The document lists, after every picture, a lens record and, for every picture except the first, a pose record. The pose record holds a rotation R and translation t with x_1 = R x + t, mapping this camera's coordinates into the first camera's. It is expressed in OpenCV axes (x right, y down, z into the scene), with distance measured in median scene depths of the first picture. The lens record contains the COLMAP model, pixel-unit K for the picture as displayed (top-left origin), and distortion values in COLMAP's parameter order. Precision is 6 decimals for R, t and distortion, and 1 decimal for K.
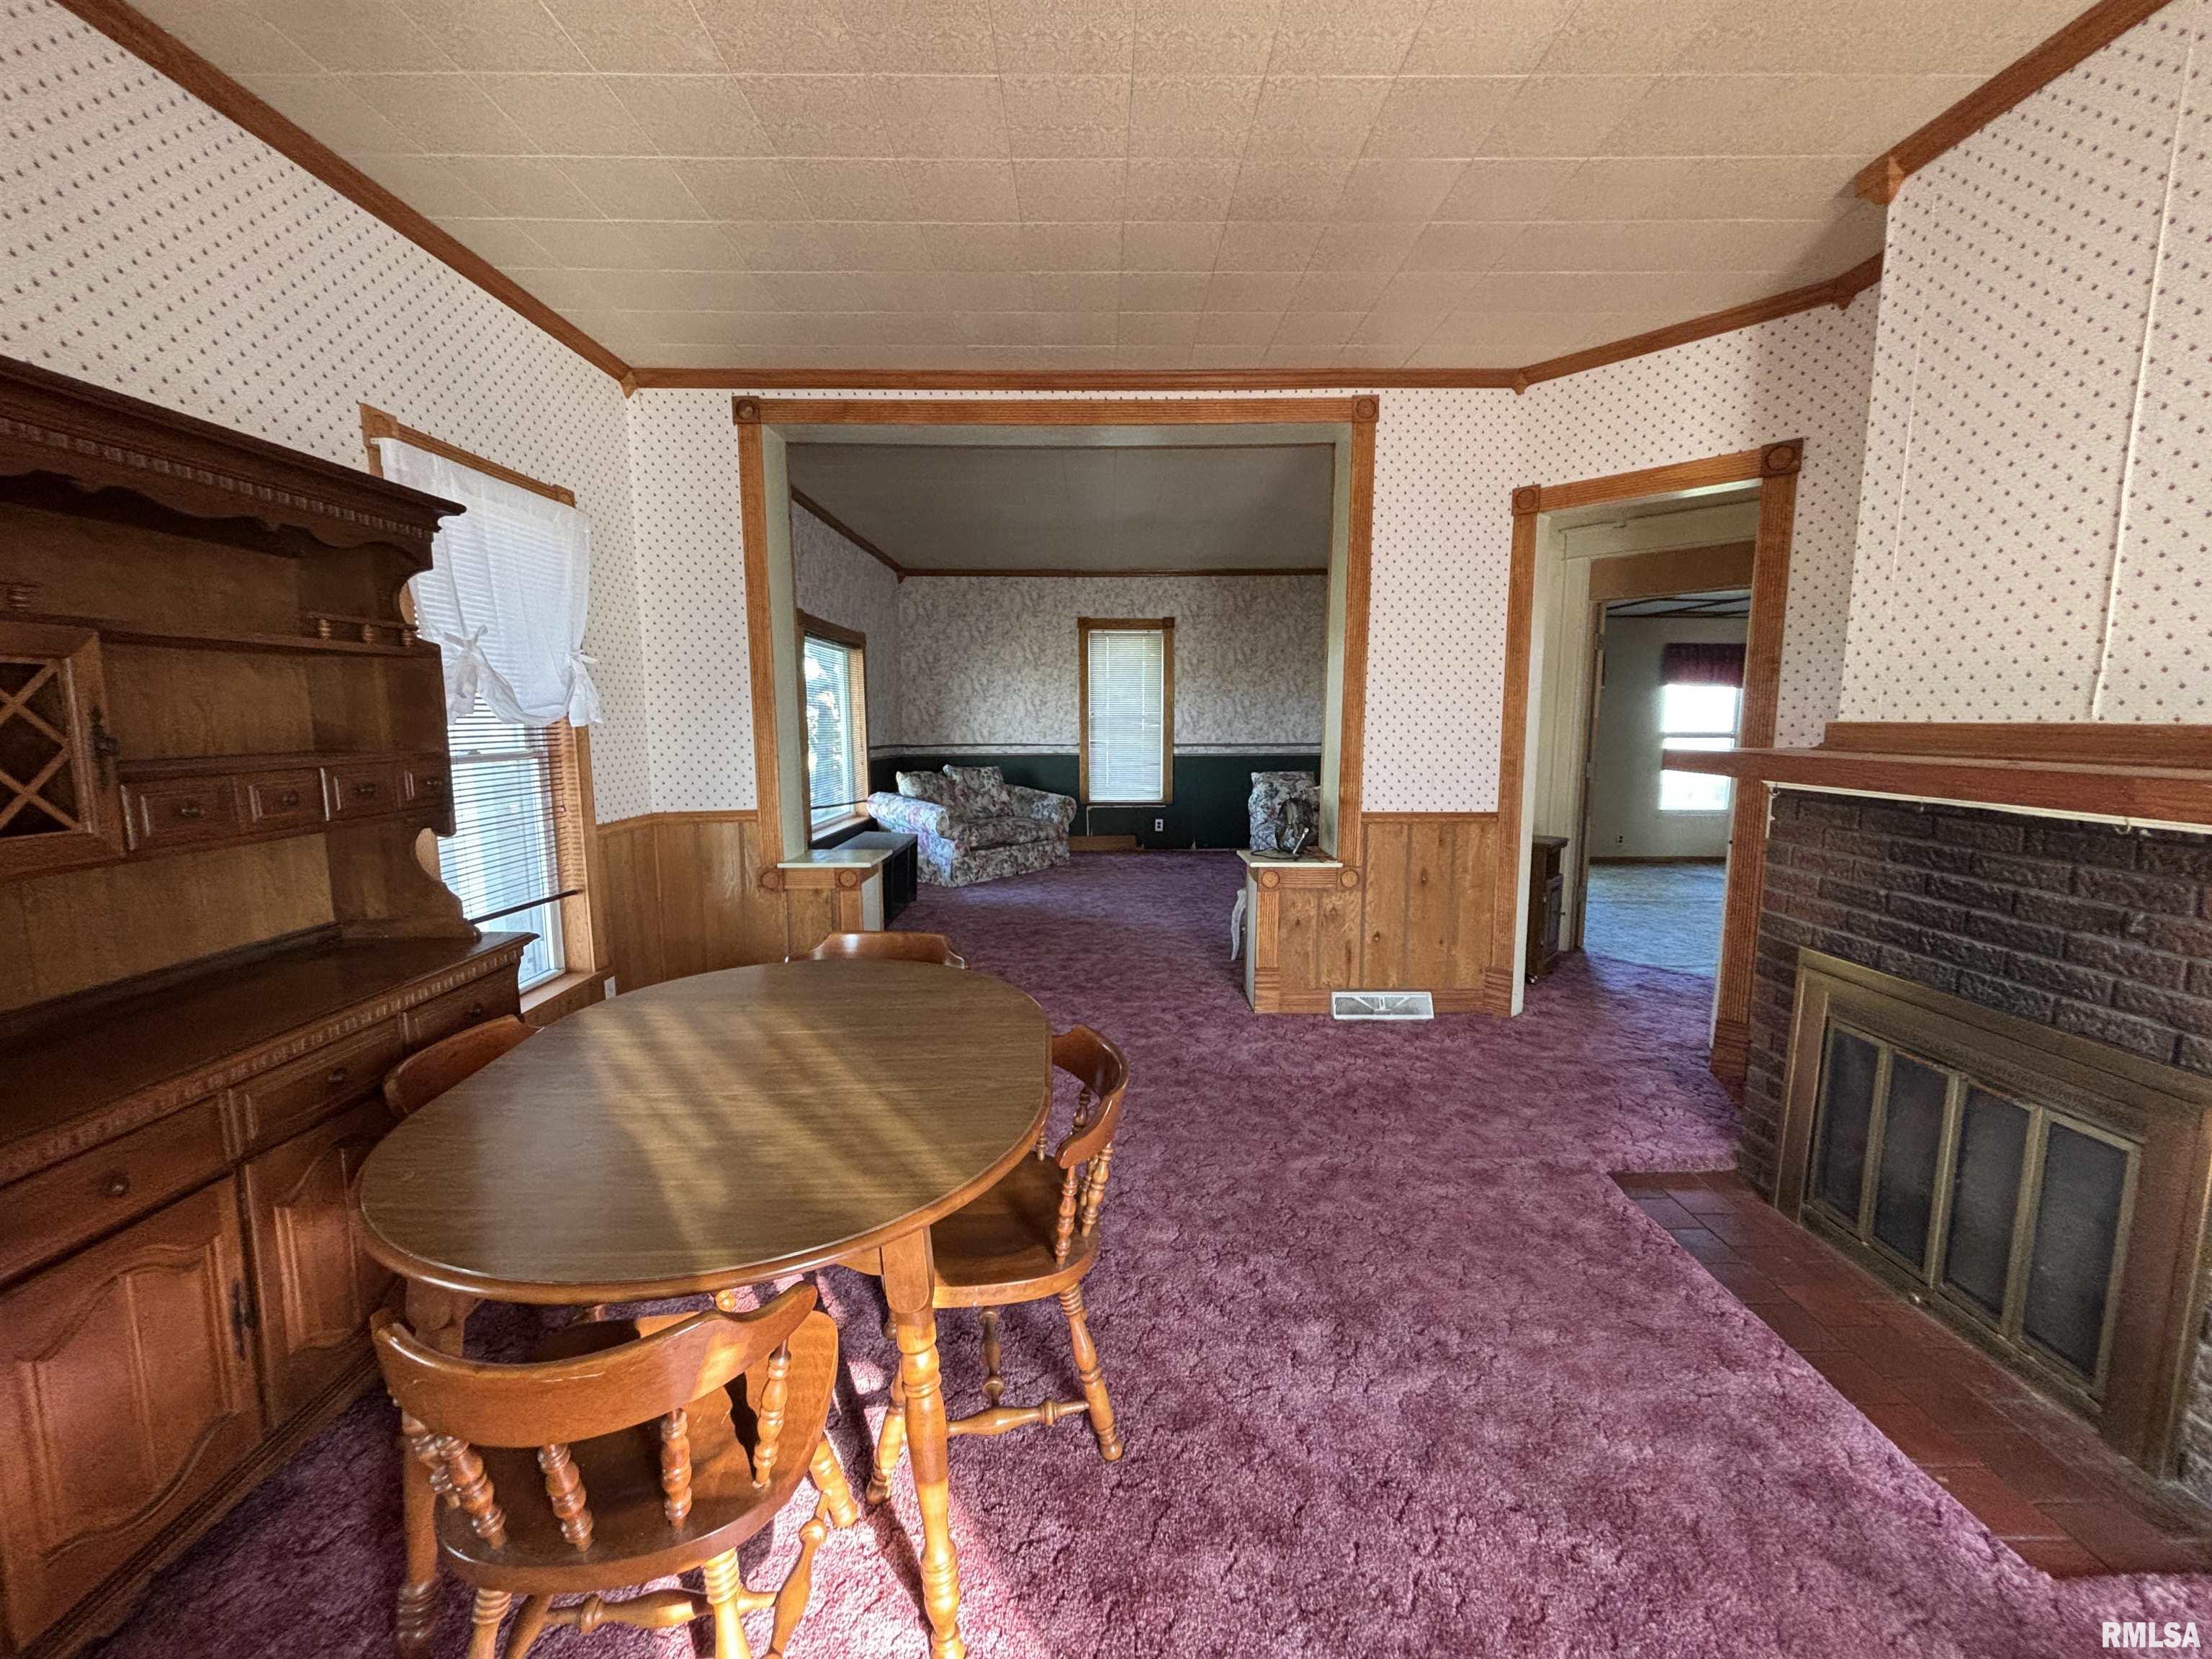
lens RADIAL K [[878.1, 0, 1106.0], [0, 878.1, 829.5], [0, 0, 1]] dist [0.000465, -0.000071]
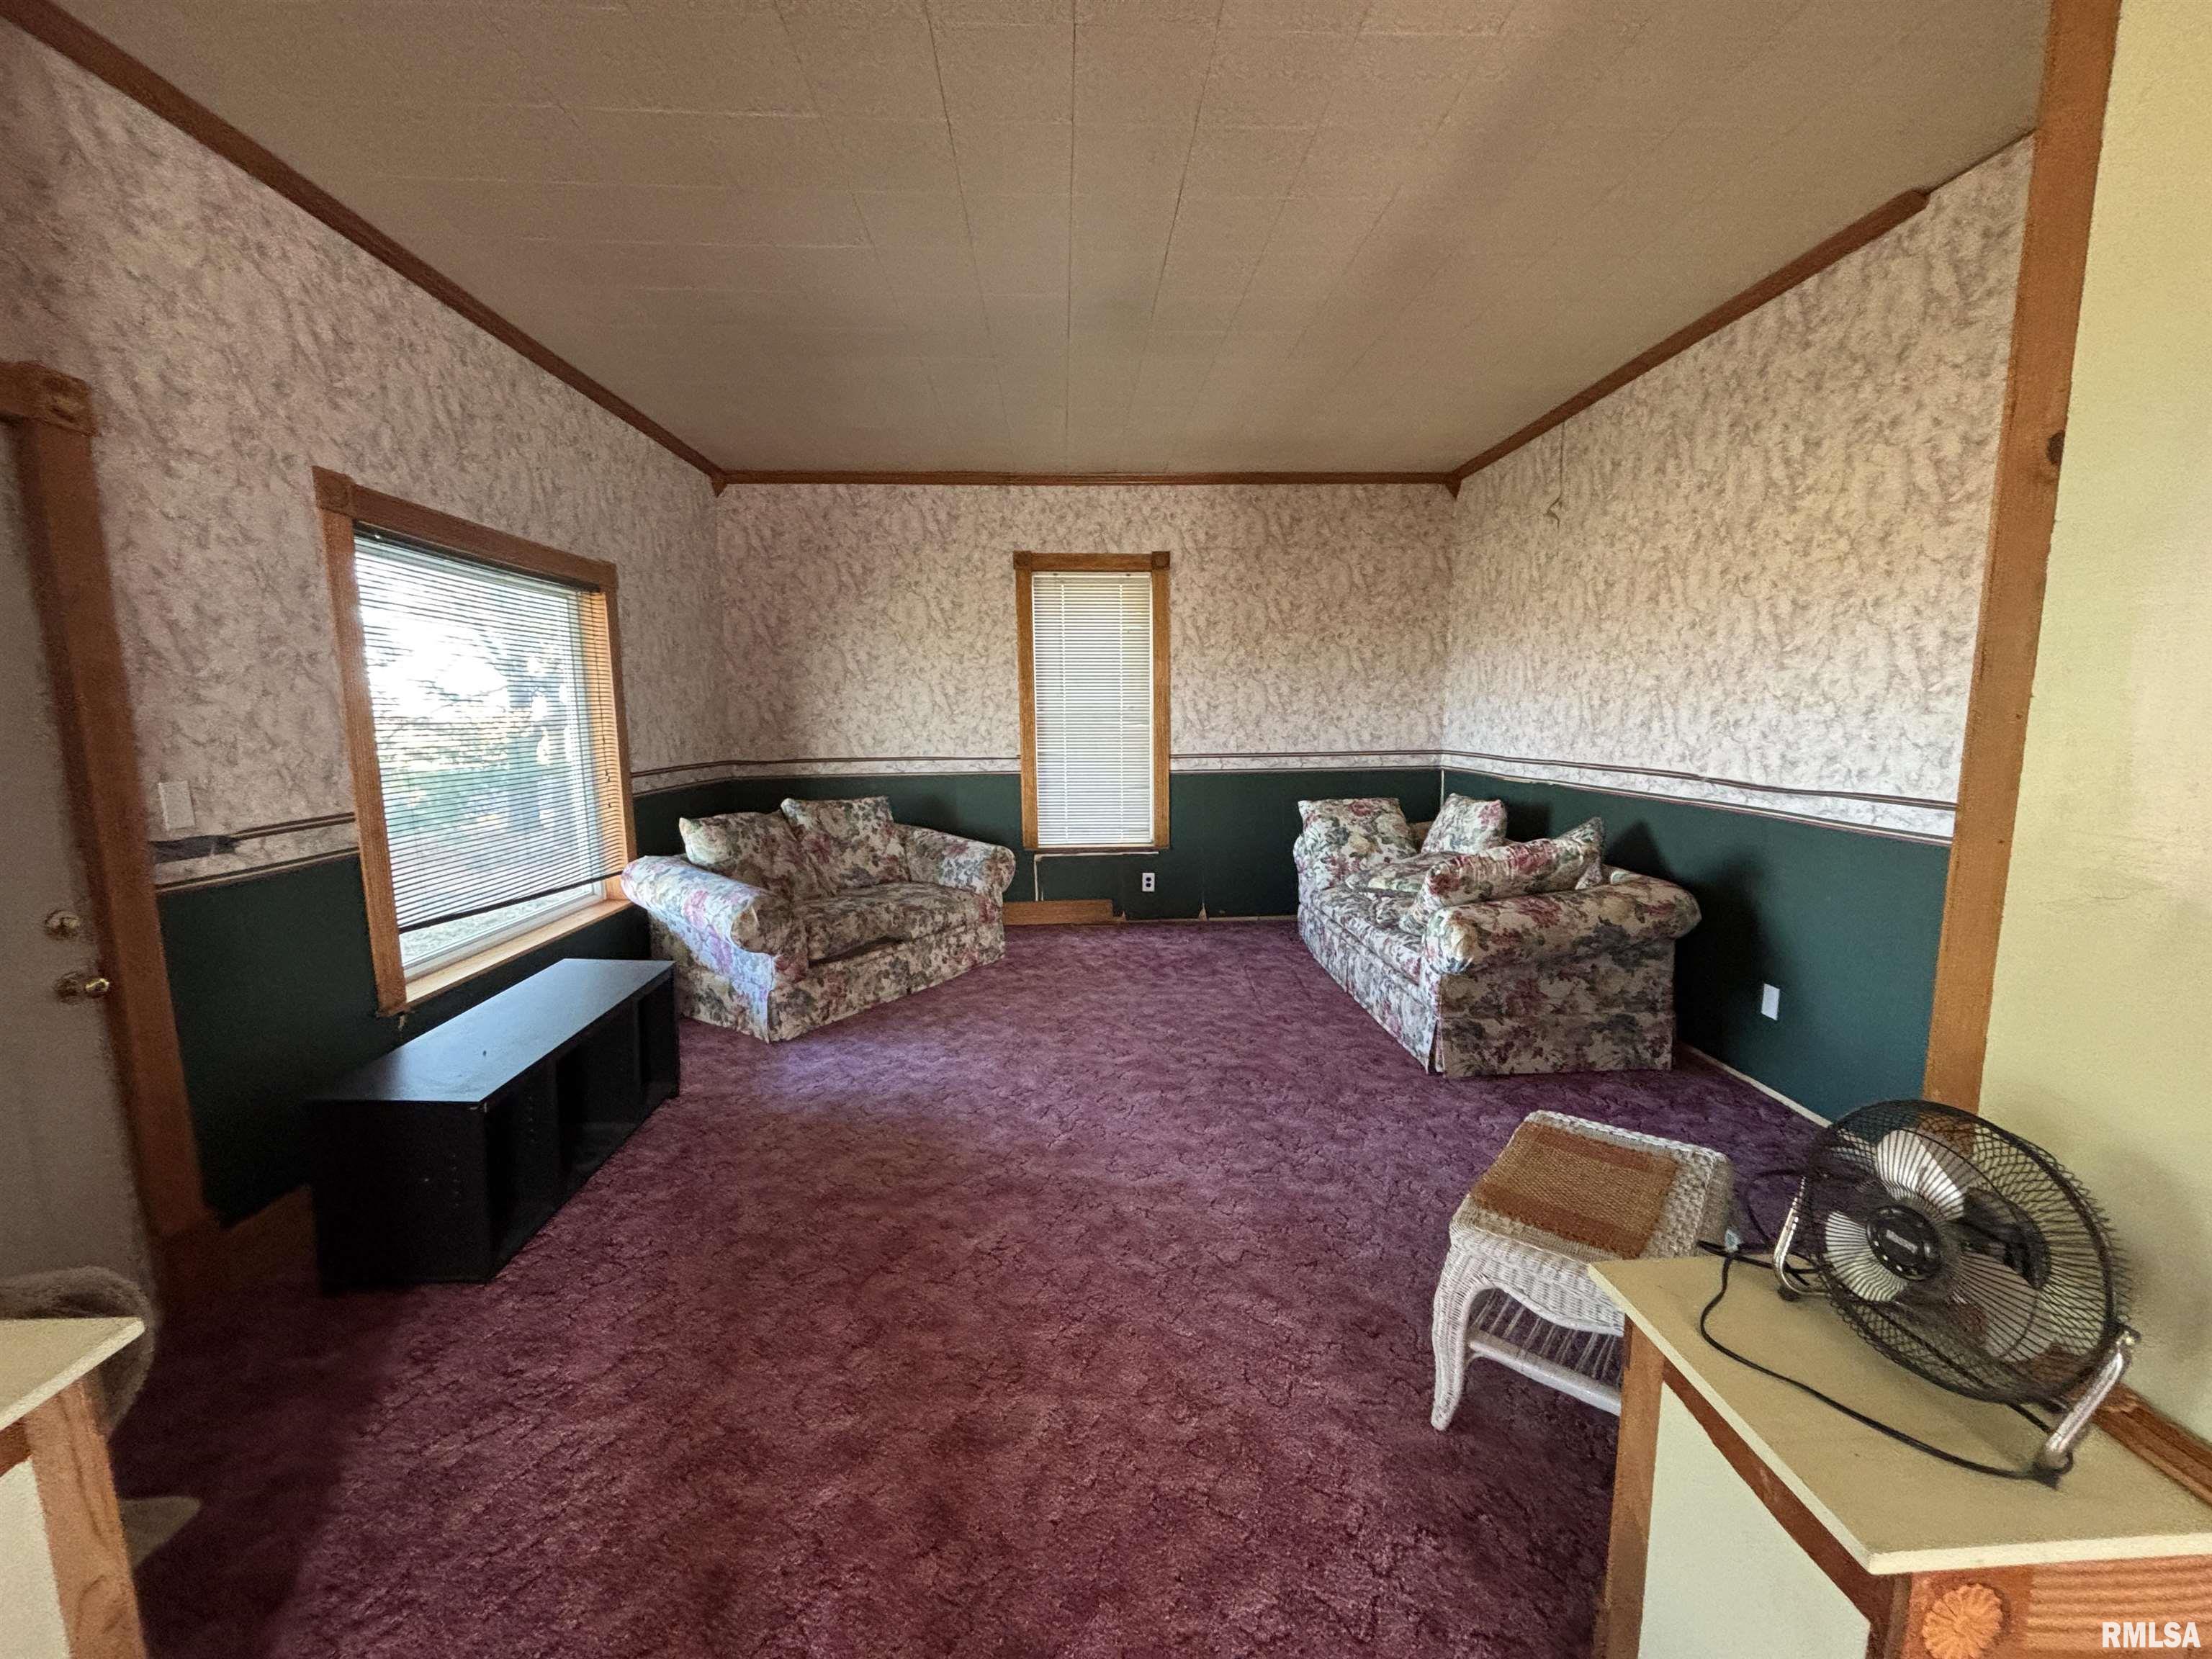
lens RADIAL K [[878.1, 0, 1106.0], [0, 878.1, 829.5], [0, 0, 1]] dist [0.000465, -0.000071]
pose [[0.998896, -0.015301, 0.044413, 0.002139], [0.014919, 0.999849, 0.008927, -0.051379], [-0.044543, -0.008254, 0.998973, 0.381622]]
